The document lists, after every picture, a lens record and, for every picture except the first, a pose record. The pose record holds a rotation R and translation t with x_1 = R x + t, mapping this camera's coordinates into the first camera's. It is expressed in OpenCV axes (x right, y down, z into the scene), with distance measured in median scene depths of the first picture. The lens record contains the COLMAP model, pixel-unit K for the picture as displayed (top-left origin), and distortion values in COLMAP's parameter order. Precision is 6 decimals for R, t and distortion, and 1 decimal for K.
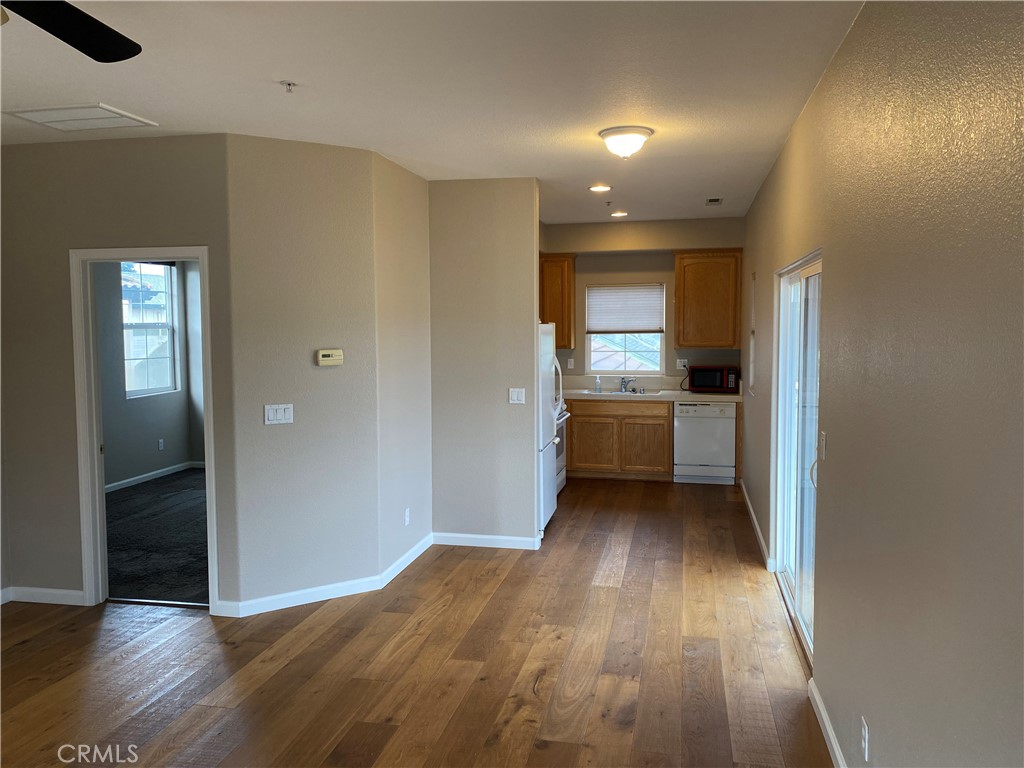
lens RADIAL K [[770.9, 0, 505.8], [0, 770.9, 373.0], [0, 0, 1]] dist [0.039000, -0.003016]
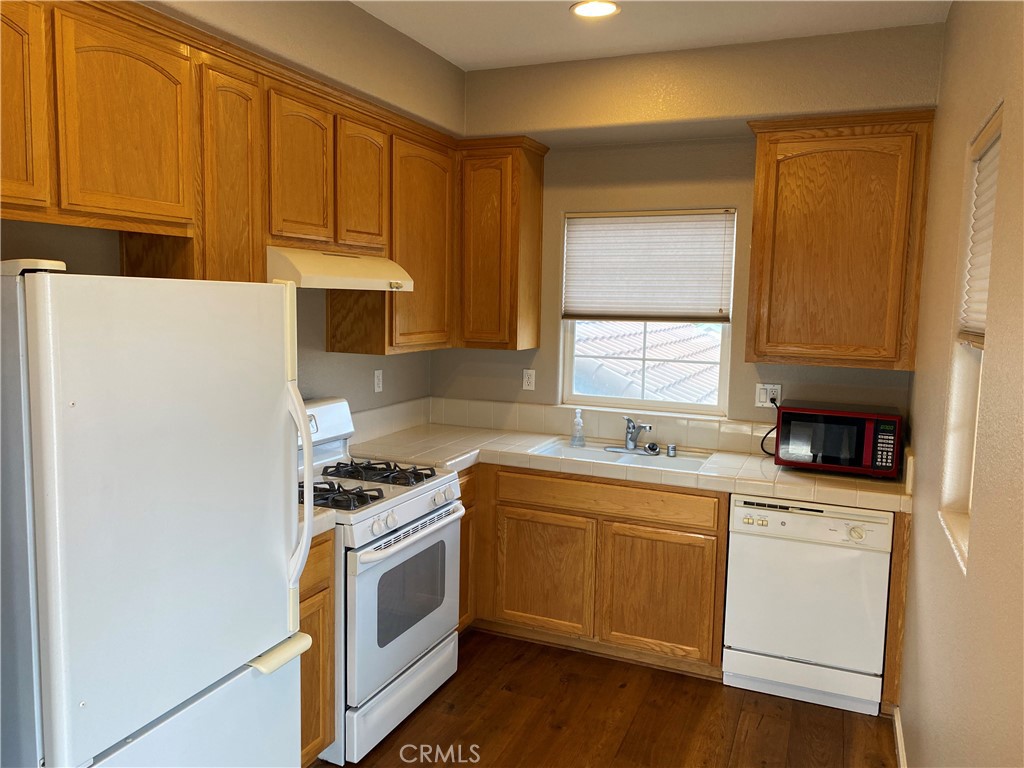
lens RADIAL K [[769.7, 0, 513.7], [0, 769.7, 366.7], [0, 0, 1]] dist [-0.000243, 0.000352]
pose [[0.984999, 0.047682, -0.165844, 0.166067], [-0.043930, 0.998691, 0.026218, -0.034574], [0.166877, -0.018539, 0.985803, 0.574288]]
